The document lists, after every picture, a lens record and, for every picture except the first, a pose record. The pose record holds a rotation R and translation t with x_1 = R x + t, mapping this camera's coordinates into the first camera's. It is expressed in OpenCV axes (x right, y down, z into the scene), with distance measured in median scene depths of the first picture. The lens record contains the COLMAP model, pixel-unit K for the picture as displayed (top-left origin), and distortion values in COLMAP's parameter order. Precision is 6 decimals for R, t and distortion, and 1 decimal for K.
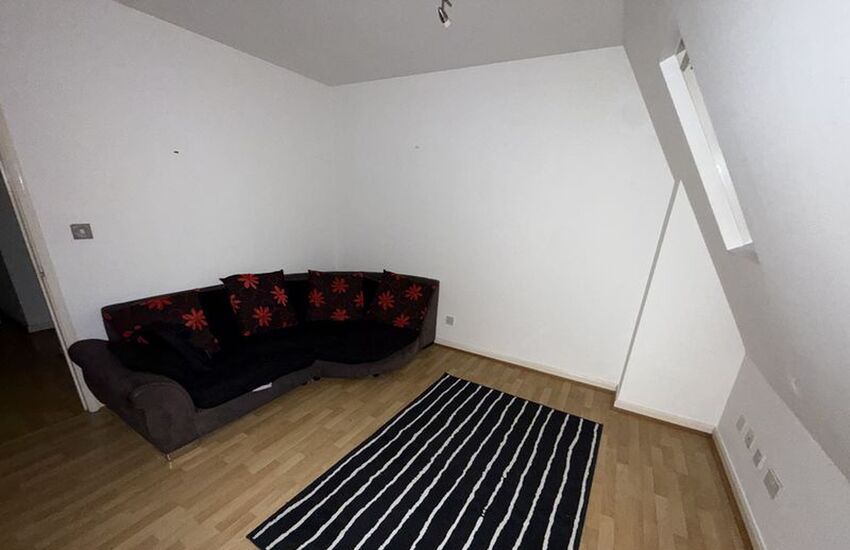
lens RADIAL K [[342.6, 0, 423.5], [0, 342.6, 320.4], [0, 0, 1]] dist [0.001207, 0.000190]
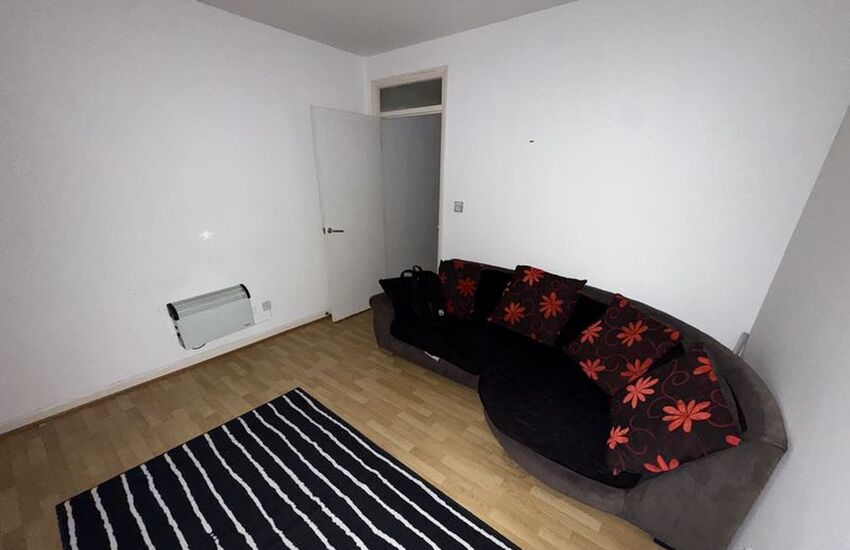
lens RADIAL K [[342.6, 0, 423.5], [0, 342.6, 320.4], [0, 0, 1]] dist [0.001207, 0.000190]
pose [[-0.157714, 0.352537, -0.922412, 0.446329], [-0.355124, 0.851360, 0.386101, -0.275792], [0.921419, 0.388464, -0.009077, 0.815388]]
